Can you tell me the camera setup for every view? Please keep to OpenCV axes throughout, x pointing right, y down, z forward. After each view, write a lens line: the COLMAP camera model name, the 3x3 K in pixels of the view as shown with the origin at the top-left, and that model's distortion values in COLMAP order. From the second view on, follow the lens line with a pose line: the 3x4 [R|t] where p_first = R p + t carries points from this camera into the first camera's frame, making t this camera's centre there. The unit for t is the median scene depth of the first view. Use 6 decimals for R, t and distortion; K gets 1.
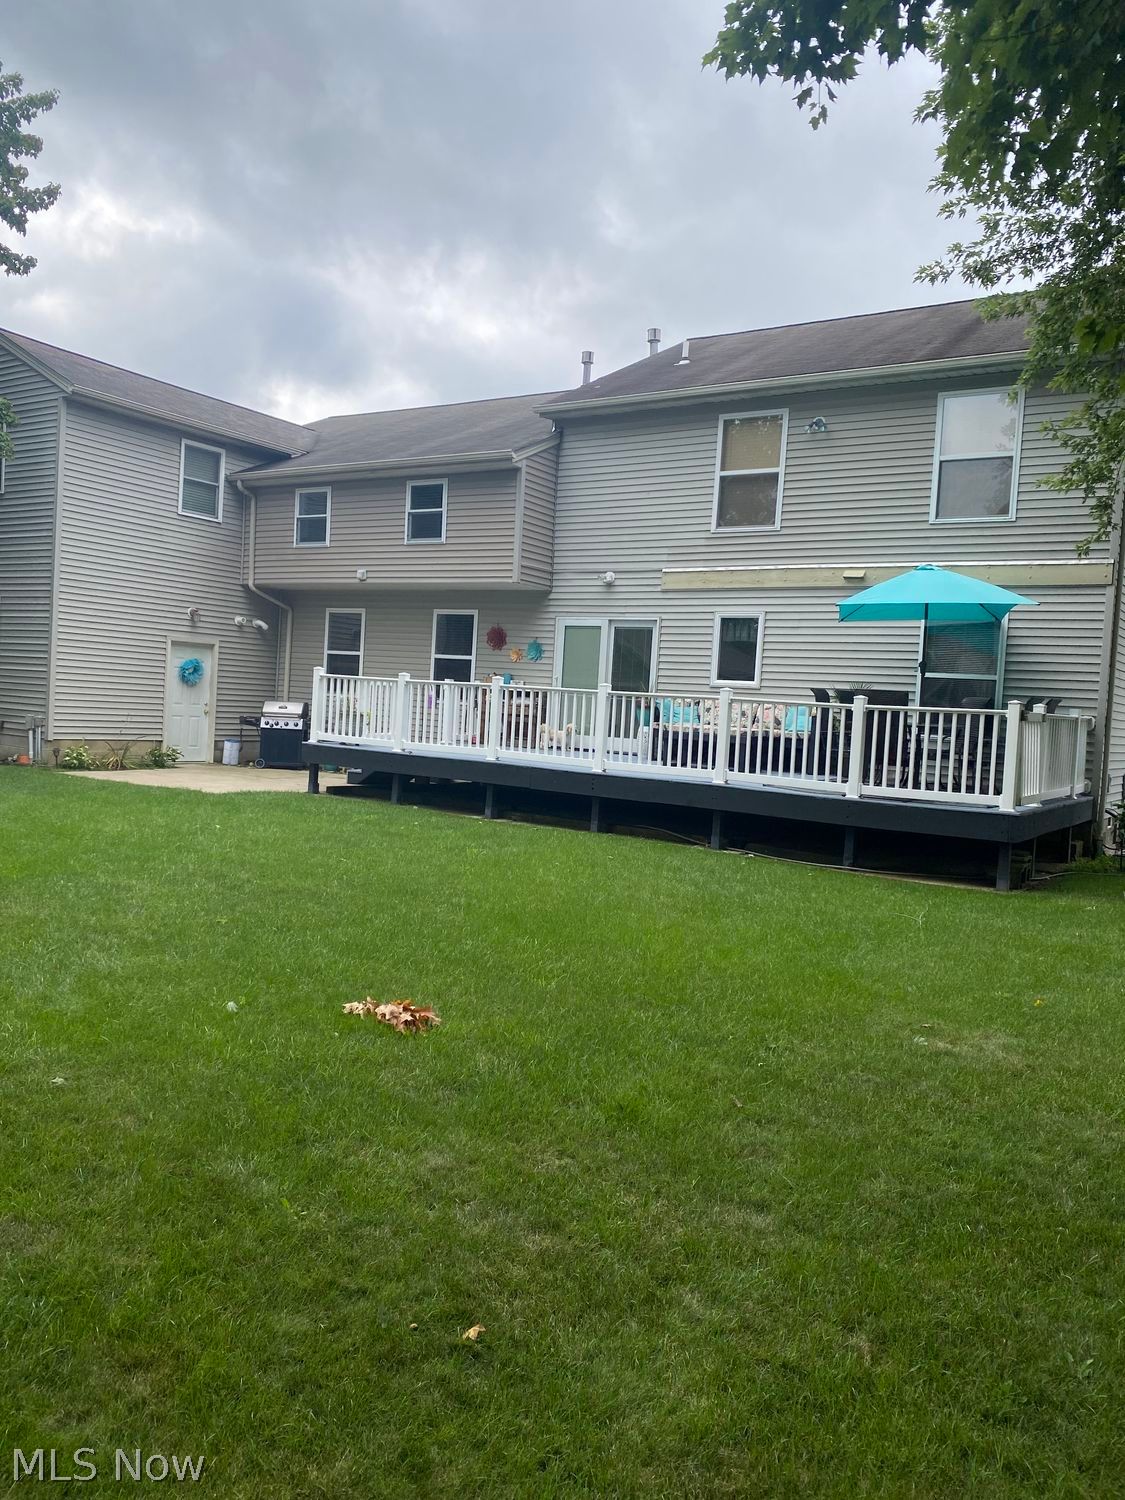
lens RADIAL K [[1129.1, 0, 568.2], [0, 1129.1, 752.2], [0, 0, 1]] dist [0.012428, -0.001165]
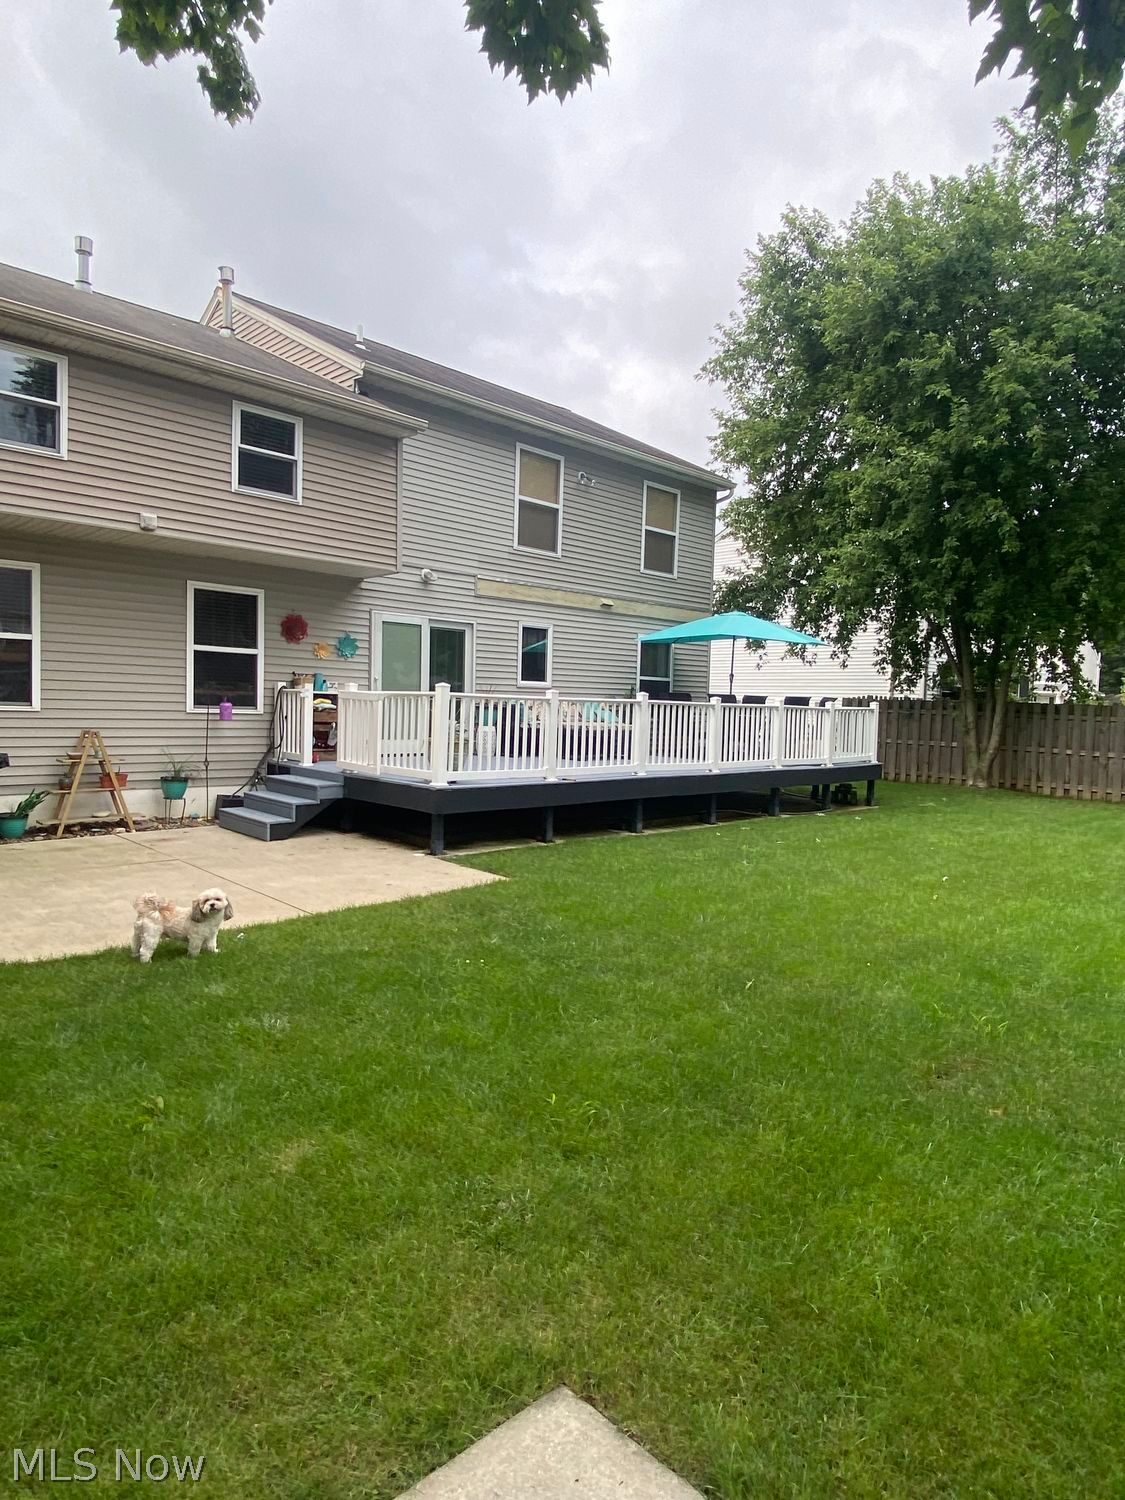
lens RADIAL K [[878.6, 0, 569.0], [0, 878.6, 746.7], [0, 0, 1]] dist [0.001763, -0.000373]
pose [[0.207624, -0.104198, 0.972643, -0.672803], [0.022857, 0.994556, 0.101667, -0.080501], [-0.977942, 0.001124, 0.208875, 0.710858]]
